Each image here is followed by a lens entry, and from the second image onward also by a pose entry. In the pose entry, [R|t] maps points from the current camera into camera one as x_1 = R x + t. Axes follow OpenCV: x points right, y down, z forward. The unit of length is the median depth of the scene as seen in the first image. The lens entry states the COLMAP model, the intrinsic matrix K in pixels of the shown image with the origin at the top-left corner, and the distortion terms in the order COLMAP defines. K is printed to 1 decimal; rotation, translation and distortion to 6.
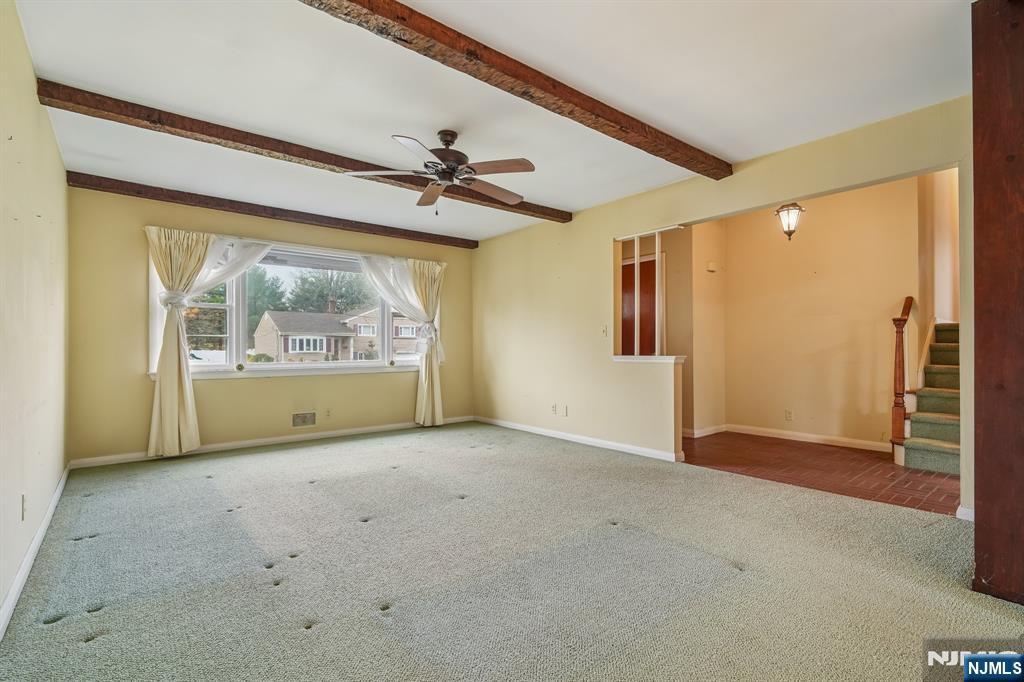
lens RADIAL K [[481.5, 0, 507.6], [0, 481.5, 347.9], [0, 0, 1]] dist [-0.005192, -0.002264]
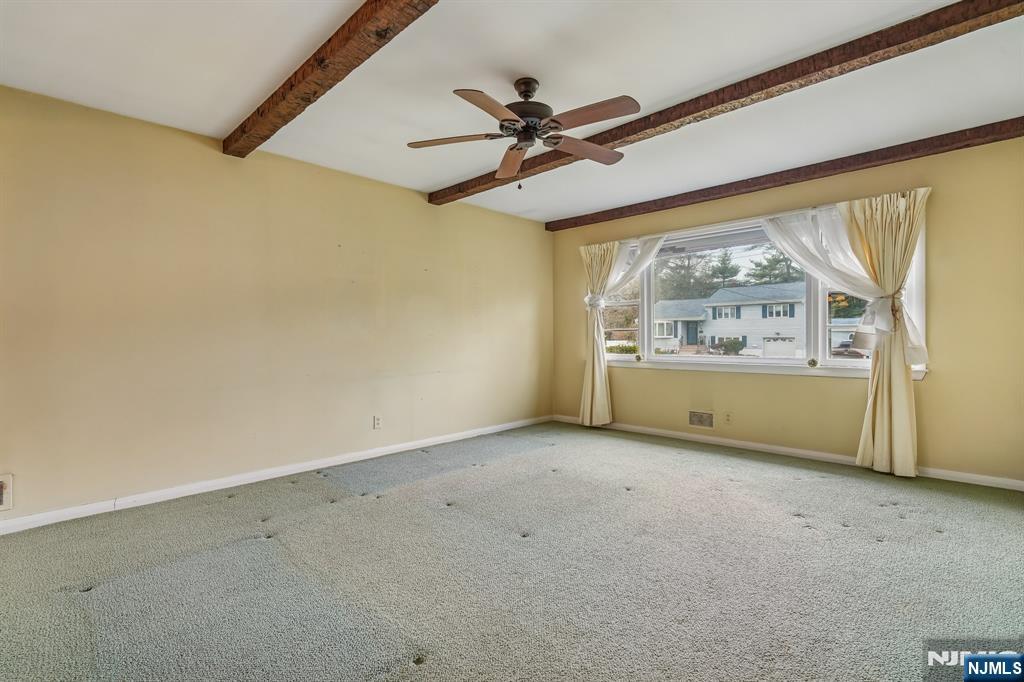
lens RADIAL K [[481.5, 0, 513.5], [0, 481.5, 337.4], [0, 0, 1]] dist [-0.005192, -0.002264]
pose [[0.110708, 0.005443, -0.993838, 0.475761], [0.008608, 0.999942, 0.006435, -0.015180], [0.993816, -0.009268, 0.110654, 0.597526]]
